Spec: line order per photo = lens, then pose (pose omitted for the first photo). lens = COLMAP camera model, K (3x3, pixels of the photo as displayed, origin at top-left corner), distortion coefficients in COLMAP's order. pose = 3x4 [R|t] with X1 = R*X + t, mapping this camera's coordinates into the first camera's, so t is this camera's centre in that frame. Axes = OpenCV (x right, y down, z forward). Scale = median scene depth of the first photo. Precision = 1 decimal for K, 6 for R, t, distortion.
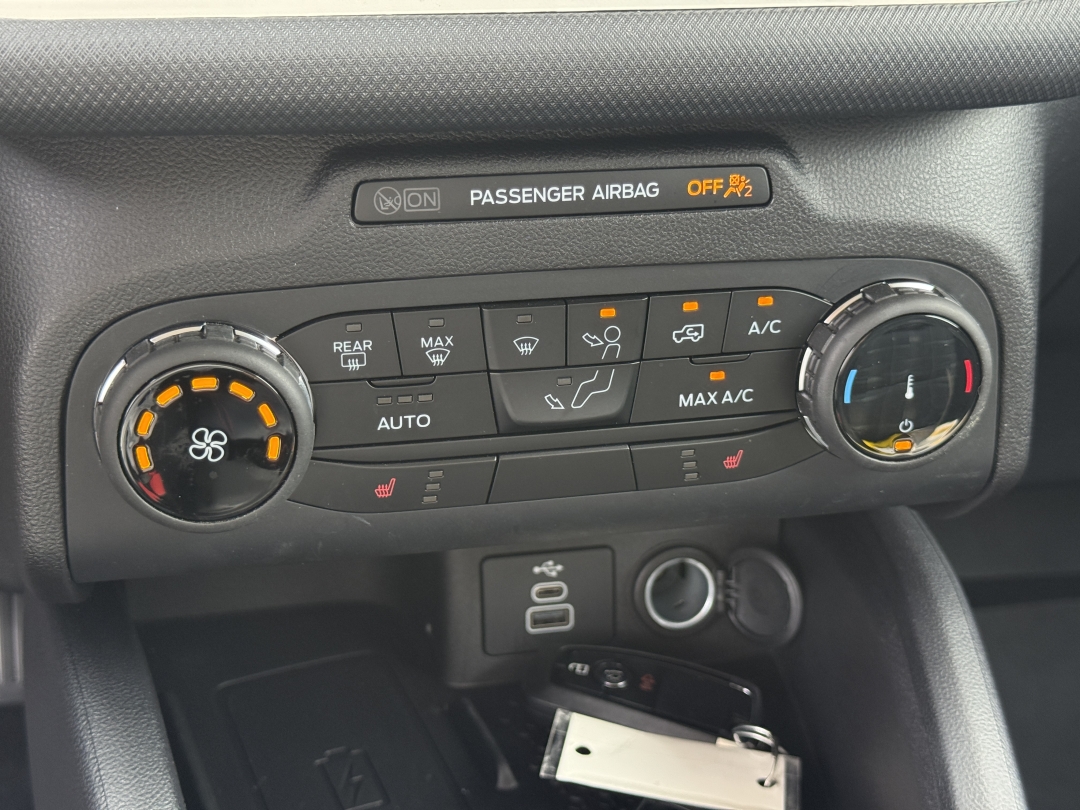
lens RADIAL K [[1537.5, 0, 542.0], [0, 1537.5, 407.5], [0, 0, 1]] dist [0.118758, 0.000000]
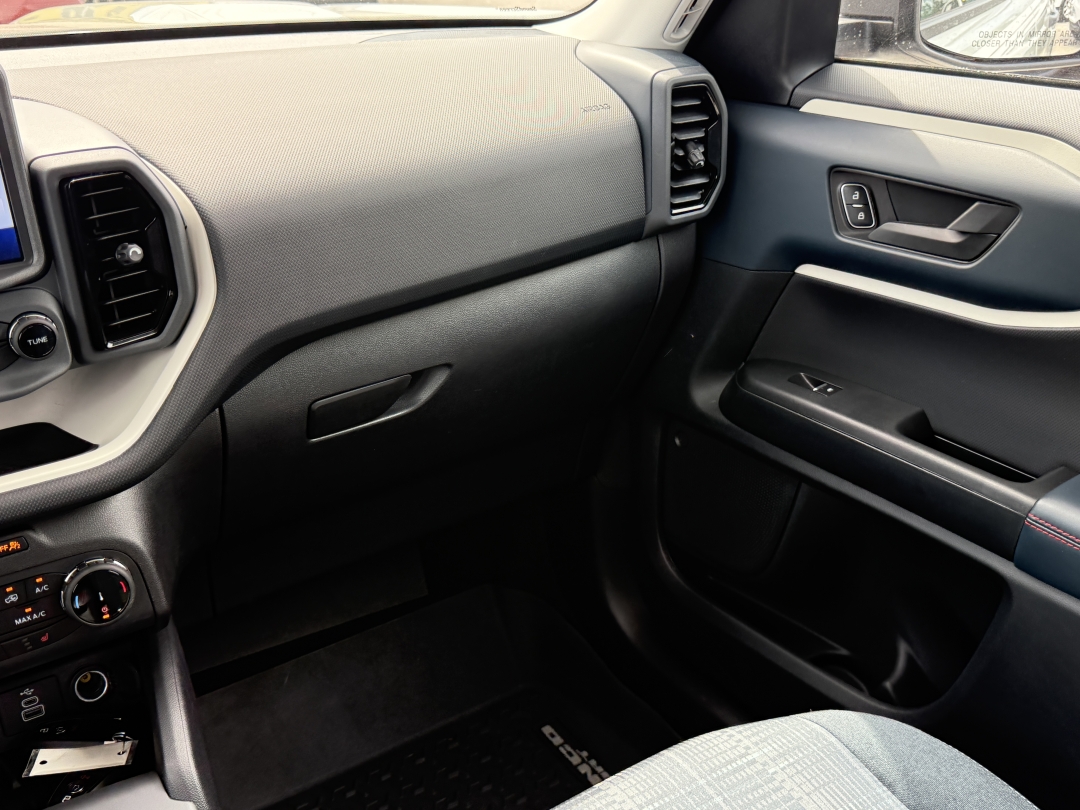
lens RADIAL K [[1115.4, 0, 524.0], [0, 1115.4, 439.1], [0, 0, 1]] dist [0.050900, 0.000000]
pose [[0.944154, -0.213678, 0.250828, 0.538626], [0.232304, 0.971517, -0.046801, -0.017839], [-0.233684, 0.102455, 0.966900, -1.263115]]
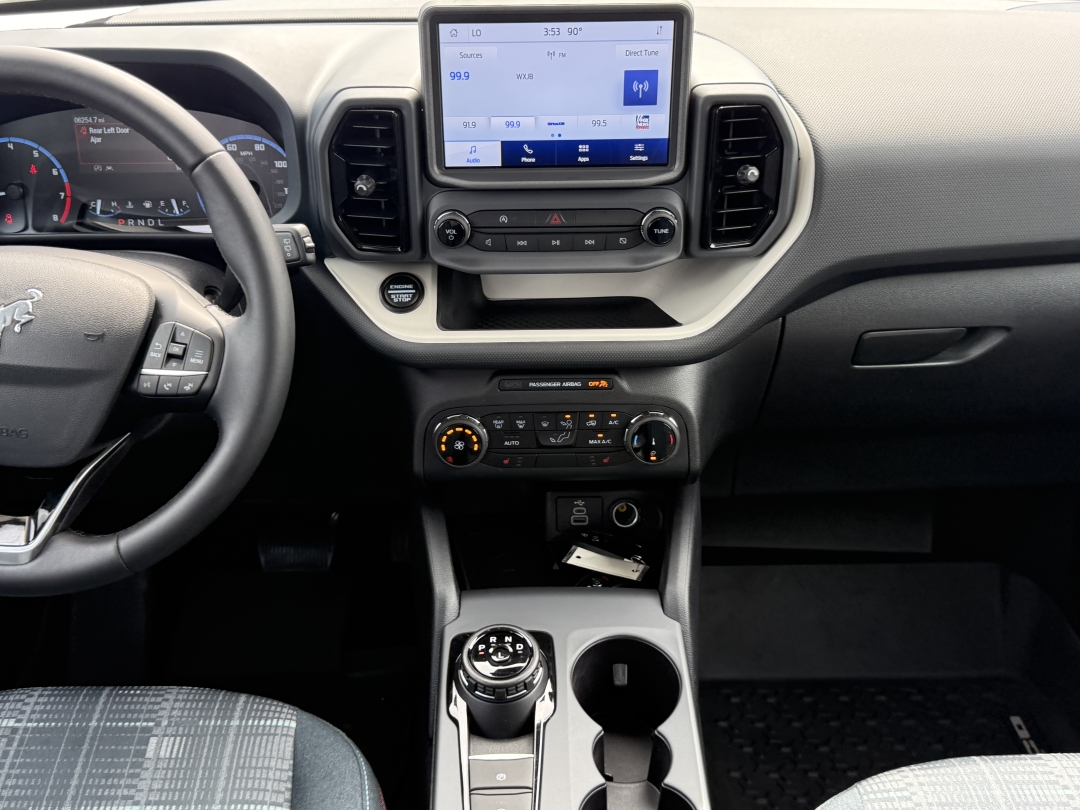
lens RADIAL K [[1115.4, 0, 535.0], [0, 1115.4, 415.3], [0, 0, 1]] dist [0.050900, 0.000000]
pose [[0.976739, 0.048452, -0.208884, 0.527162], [-0.060364, 0.996871, -0.051030, 0.077099], [0.205758, 0.062452, 0.976608, -1.629991]]
